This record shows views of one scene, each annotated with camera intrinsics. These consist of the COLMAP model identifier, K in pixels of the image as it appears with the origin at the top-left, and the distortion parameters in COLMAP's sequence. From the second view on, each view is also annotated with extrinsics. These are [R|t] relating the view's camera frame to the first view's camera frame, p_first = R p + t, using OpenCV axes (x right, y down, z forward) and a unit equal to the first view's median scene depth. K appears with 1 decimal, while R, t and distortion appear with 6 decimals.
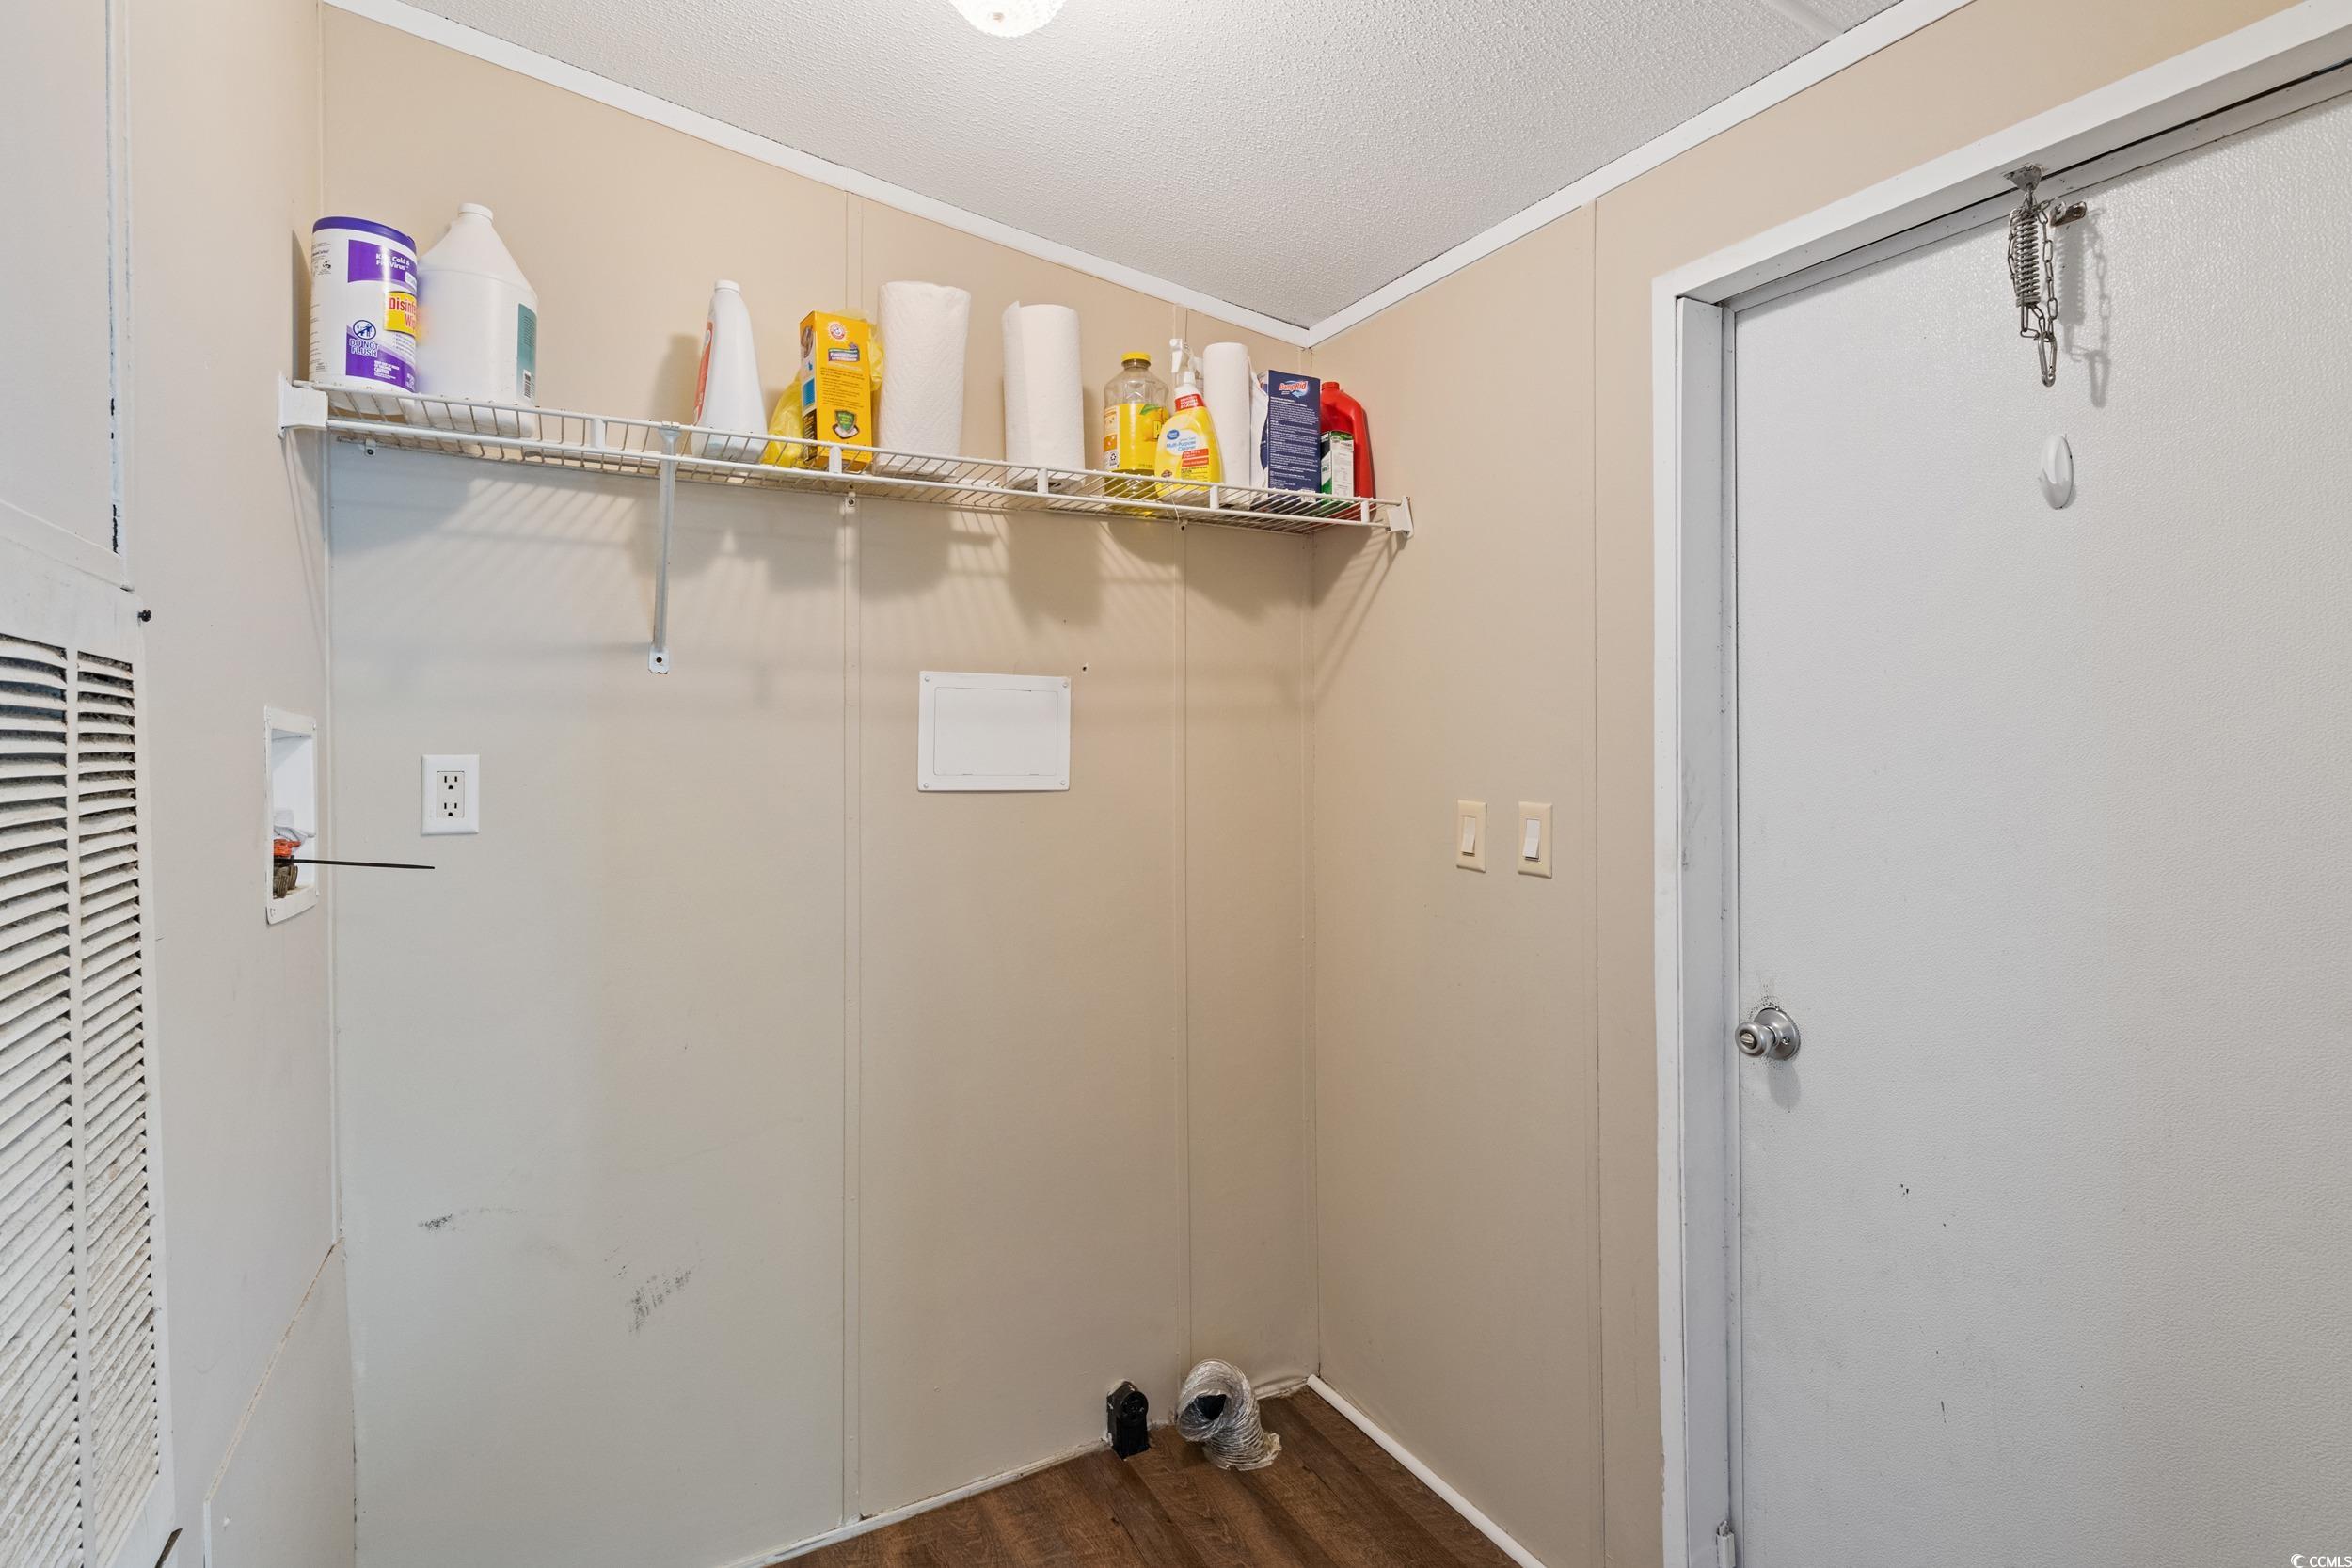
lens RADIAL K [[1179.4, 0, 1191.4], [0, 1179.4, 739.7], [0, 0, 1]] dist [-0.013811, 0.004893]
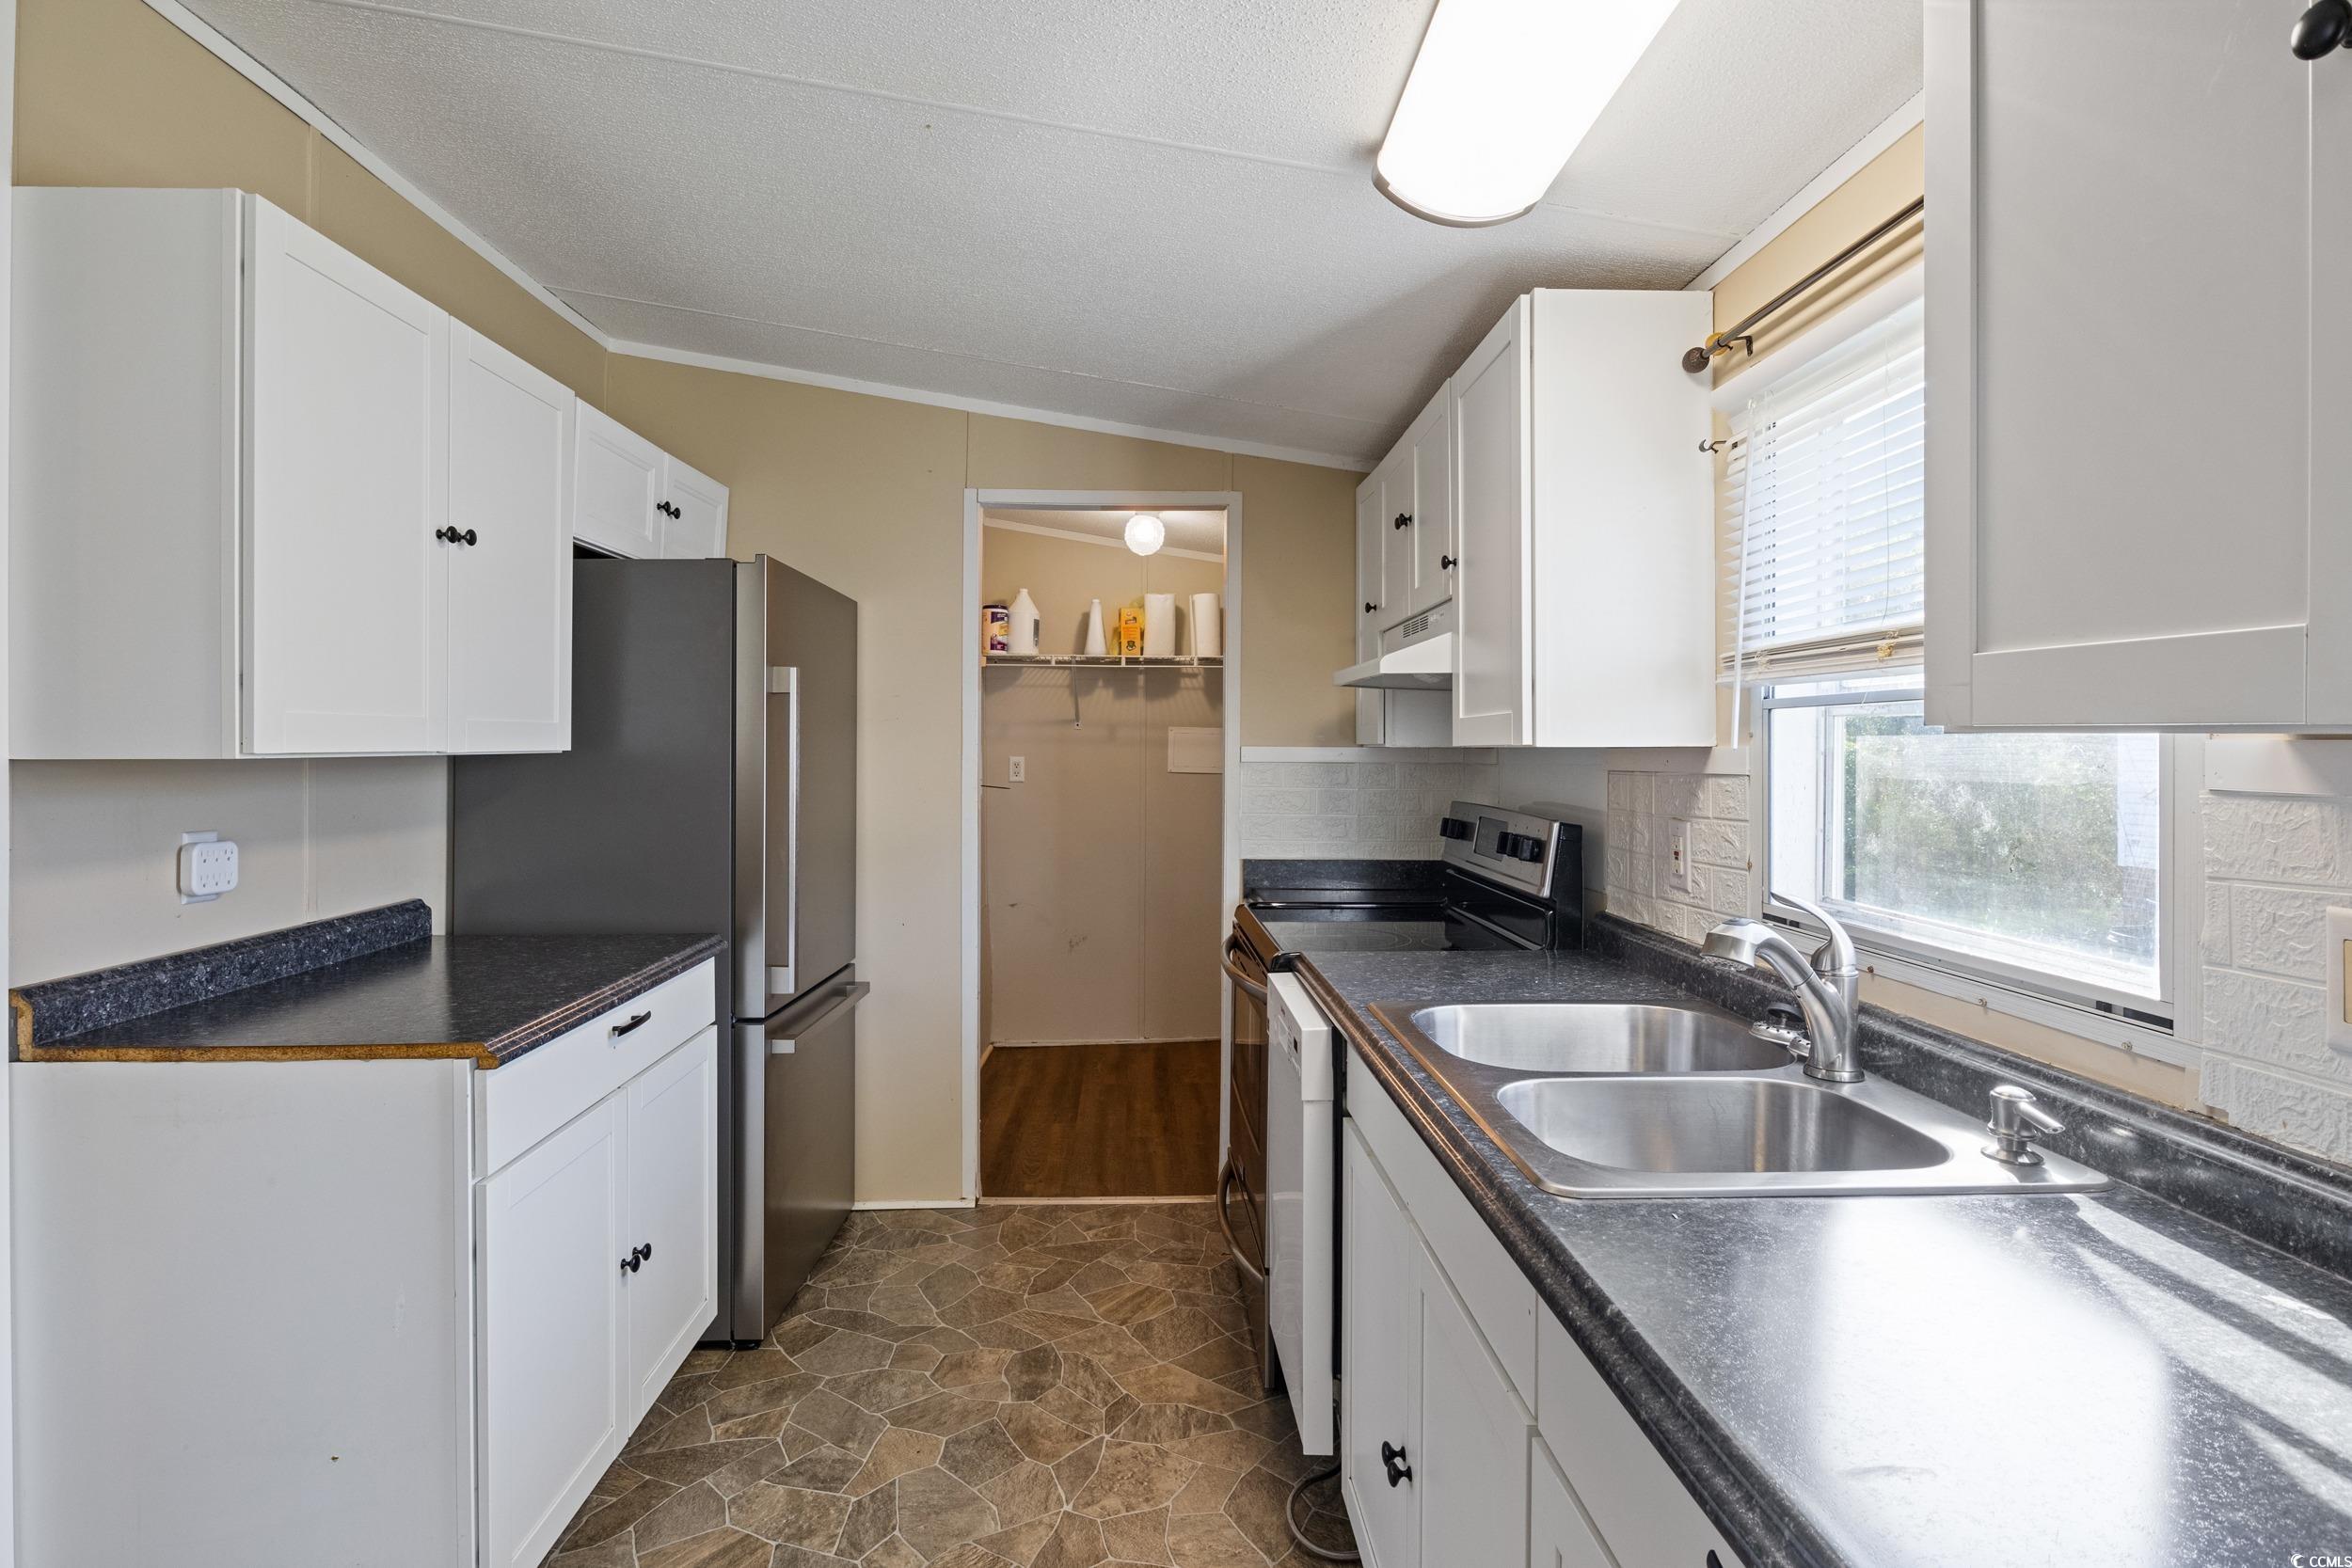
lens RADIAL K [[1179.4, 0, 1174.7], [0, 1179.4, 759.7], [0, 0, 1]] dist [-0.013811, 0.004893]
pose [[0.902273, 0.003541, -0.431152, 1.076458], [-0.002679, 0.999993, 0.002607, 0.010141], [0.431158, -0.001197, 0.902276, -1.613626]]
